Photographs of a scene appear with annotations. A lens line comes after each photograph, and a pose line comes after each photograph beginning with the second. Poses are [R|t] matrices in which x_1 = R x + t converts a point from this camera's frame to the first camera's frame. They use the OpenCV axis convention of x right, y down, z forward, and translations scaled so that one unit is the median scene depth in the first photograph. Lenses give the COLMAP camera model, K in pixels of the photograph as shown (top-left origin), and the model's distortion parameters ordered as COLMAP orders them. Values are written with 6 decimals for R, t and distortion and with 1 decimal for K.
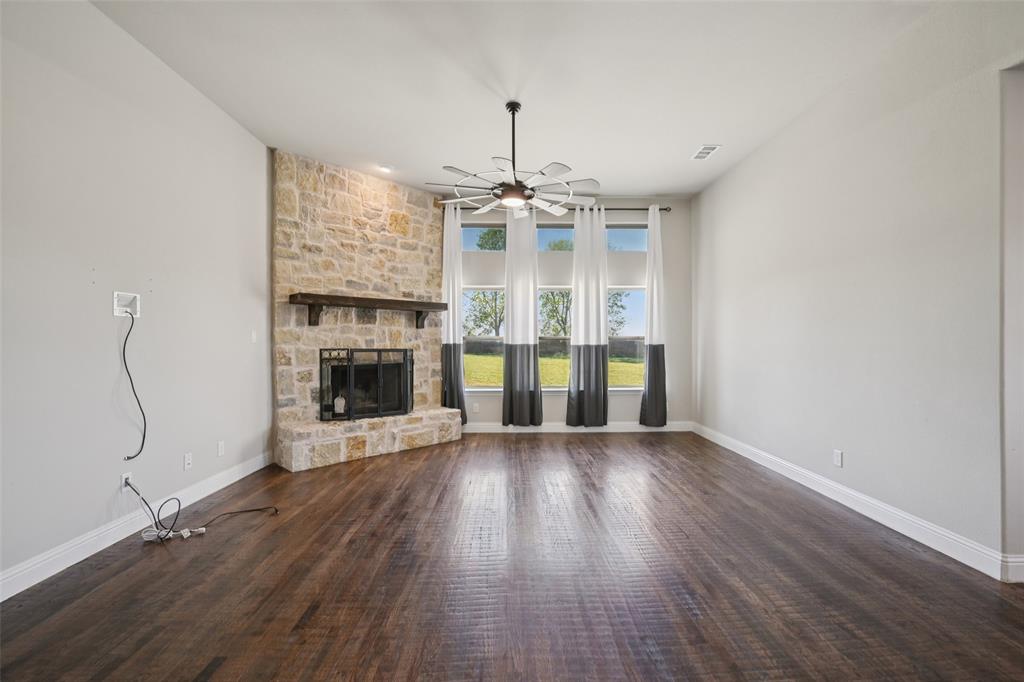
lens RADIAL K [[429.6, 0, 516.1], [0, 429.6, 345.7], [0, 0, 1]] dist [-0.001675, 0.000666]
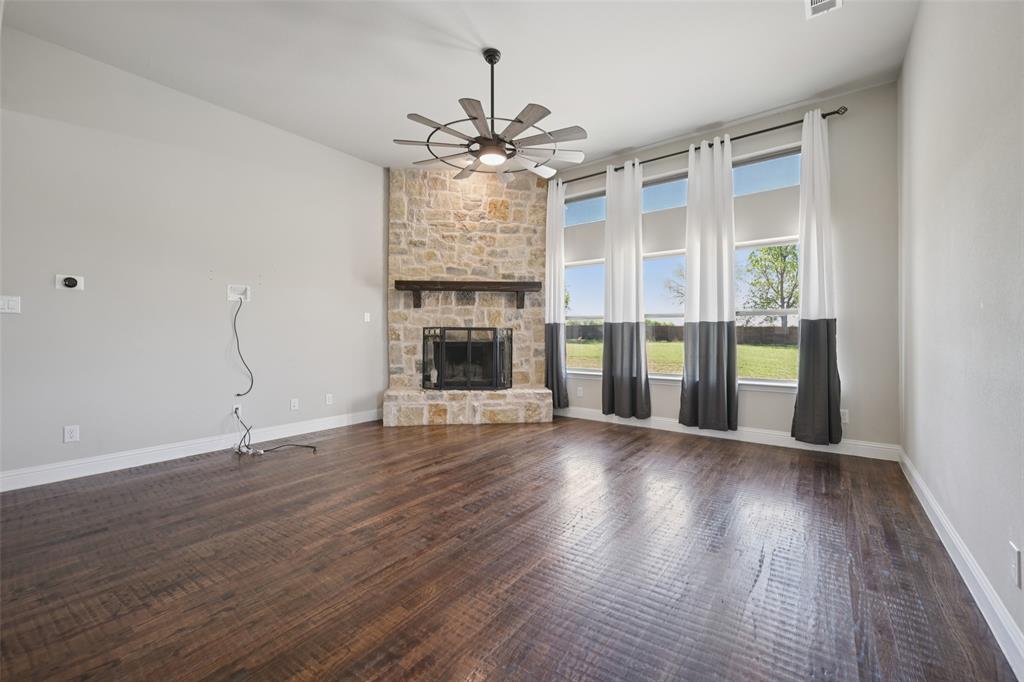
lens RADIAL K [[409.5, 0, 515.5], [0, 409.5, 330.9], [0, 0, 1]] dist [0.003858, 0.000973]
pose [[0.790305, -0.004555, -0.612696, 0.401941], [-0.003630, 0.999920, -0.012115, 0.027559], [0.612702, 0.011799, 0.790226, 0.245280]]
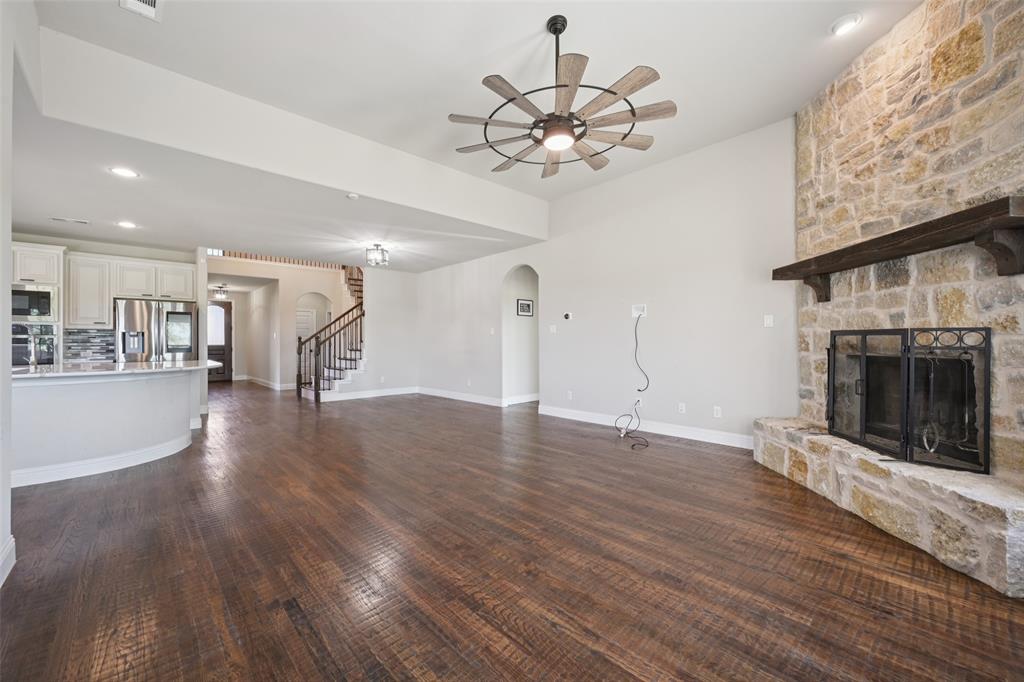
lens RADIAL K [[409.5, 0, 519.2], [0, 409.5, 337.9], [0, 0, 1]] dist [0.003858, 0.000973]
pose [[-0.734393, -0.004610, -0.678709, 0.398256], [0.000684, 0.999971, -0.007532, 0.021690], [0.678724, -0.005995, -0.734369, 1.068281]]
